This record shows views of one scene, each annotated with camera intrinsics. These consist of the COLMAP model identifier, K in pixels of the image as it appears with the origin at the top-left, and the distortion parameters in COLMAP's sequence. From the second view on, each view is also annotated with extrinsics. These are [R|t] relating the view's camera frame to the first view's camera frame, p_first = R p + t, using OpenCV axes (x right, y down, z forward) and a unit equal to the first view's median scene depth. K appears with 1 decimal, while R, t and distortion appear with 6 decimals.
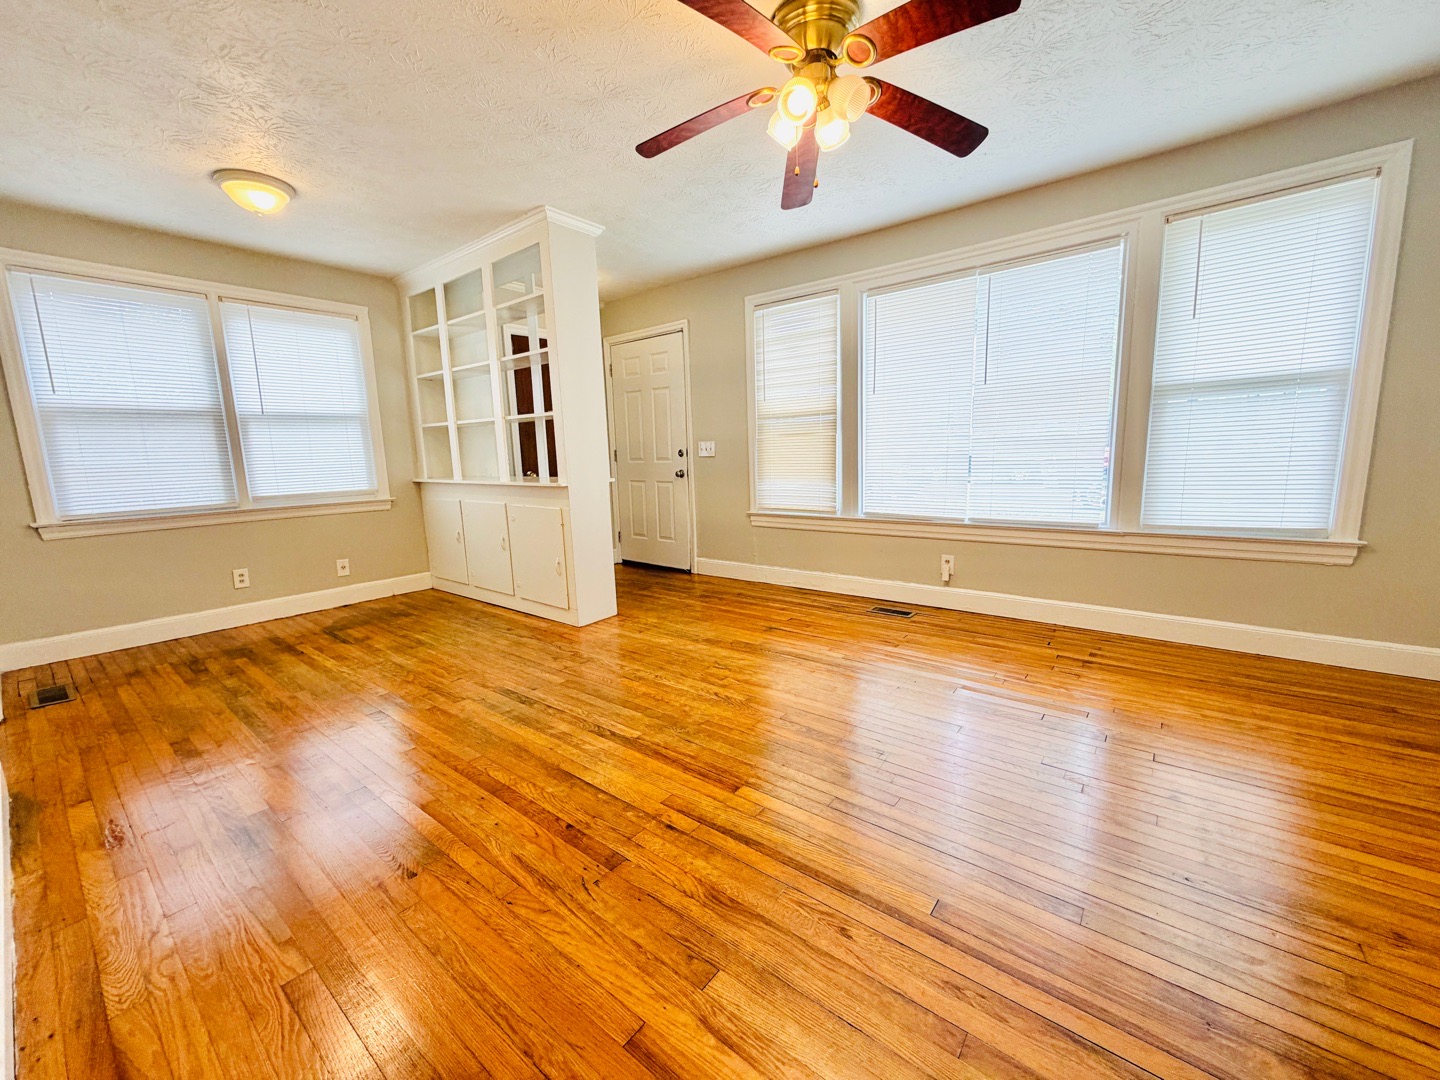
lens RADIAL K [[575.3, 0, 720.5], [0, 575.3, 540.0], [0, 0, 1]] dist [0.000001, -0.000360]
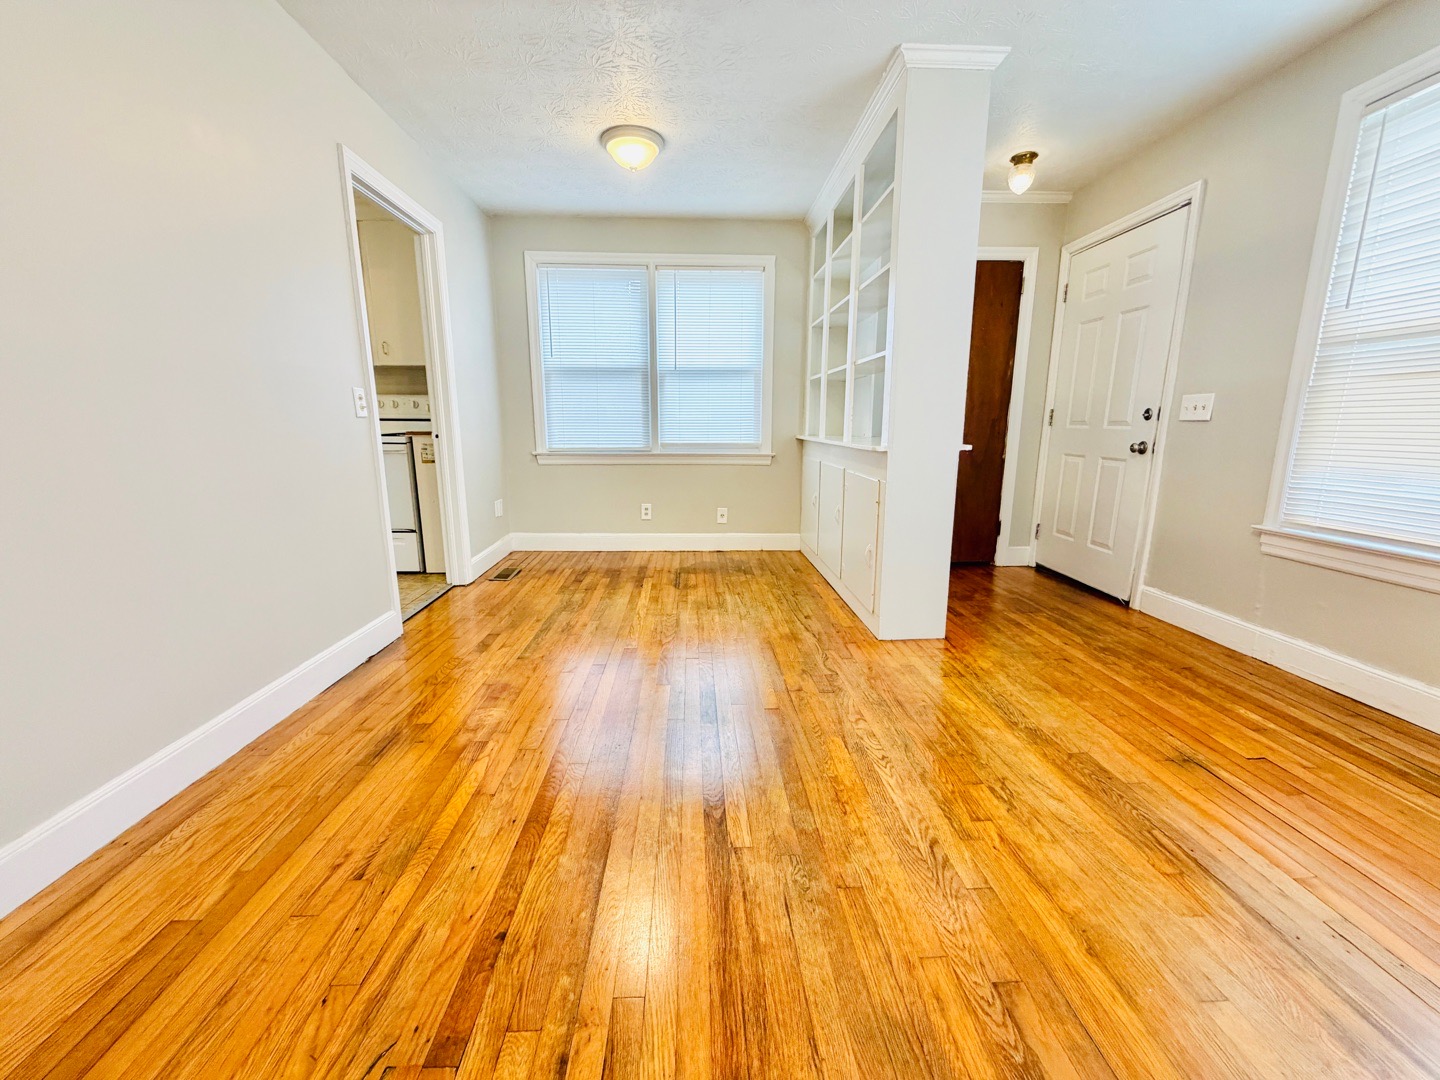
lens RADIAL K [[575.3, 0, 717.0], [0, 575.3, 539.9], [0, 0, 1]] dist [0.000001, -0.000360]
pose [[0.650437, 0.179952, -0.737935, 0.148344], [-0.138572, 0.983339, 0.117655, -0.036577], [0.746813, 0.025730, 0.664537, 0.334621]]
